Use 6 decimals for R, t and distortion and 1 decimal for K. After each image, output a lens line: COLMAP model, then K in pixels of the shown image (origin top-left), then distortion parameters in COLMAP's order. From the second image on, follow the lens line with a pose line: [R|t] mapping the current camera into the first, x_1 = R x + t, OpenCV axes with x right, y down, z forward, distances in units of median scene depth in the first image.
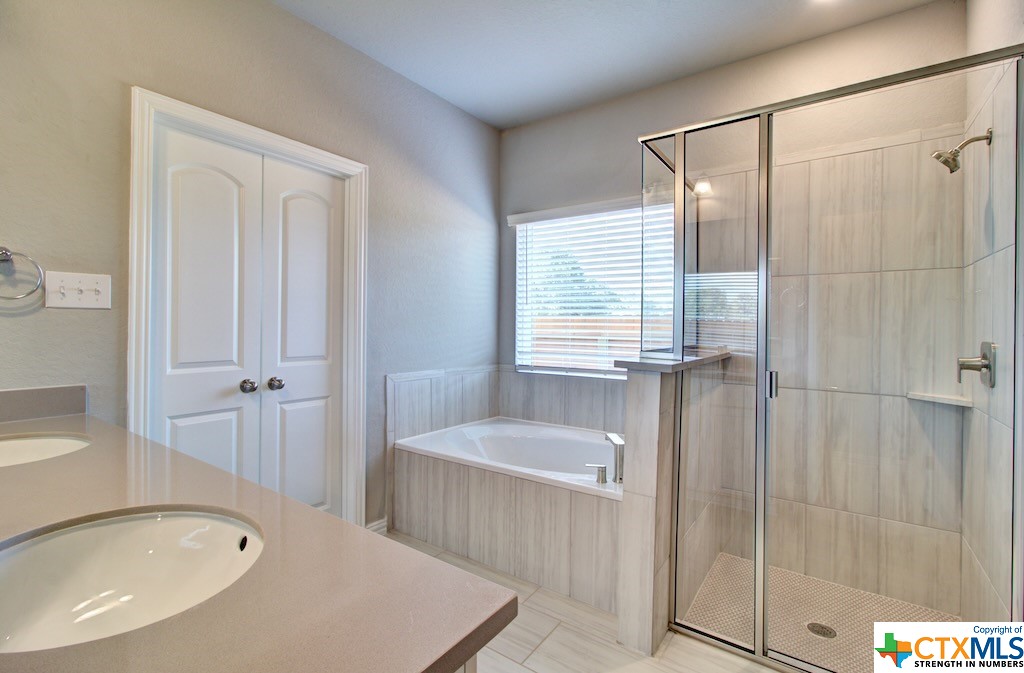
lens RADIAL K [[468.2, 0, 512.5], [0, 468.2, 326.2], [0, 0, 1]] dist [0.000043, 0.001518]
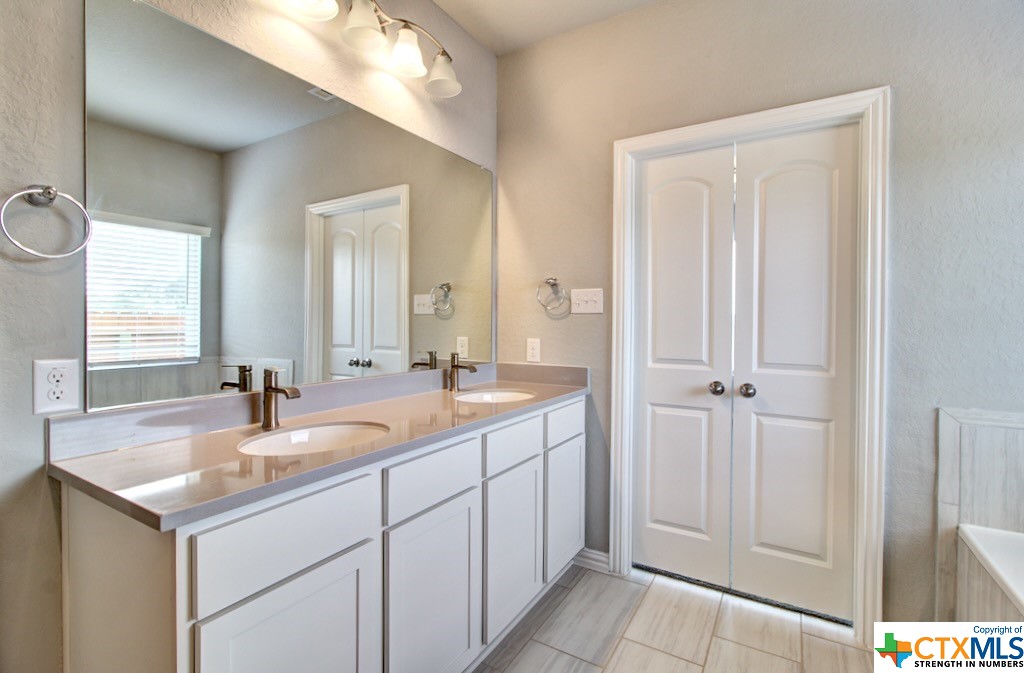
lens RADIAL K [[471.8, 0, 512.1], [0, 471.8, 324.4], [0, 0, 1]] dist [-0.010977, 0.000911]
pose [[0.064376, -0.002425, -0.997923, 0.368384], [-0.005189, 0.999983, -0.002765, 0.000260], [0.997912, 0.005357, 0.064362, 0.492677]]
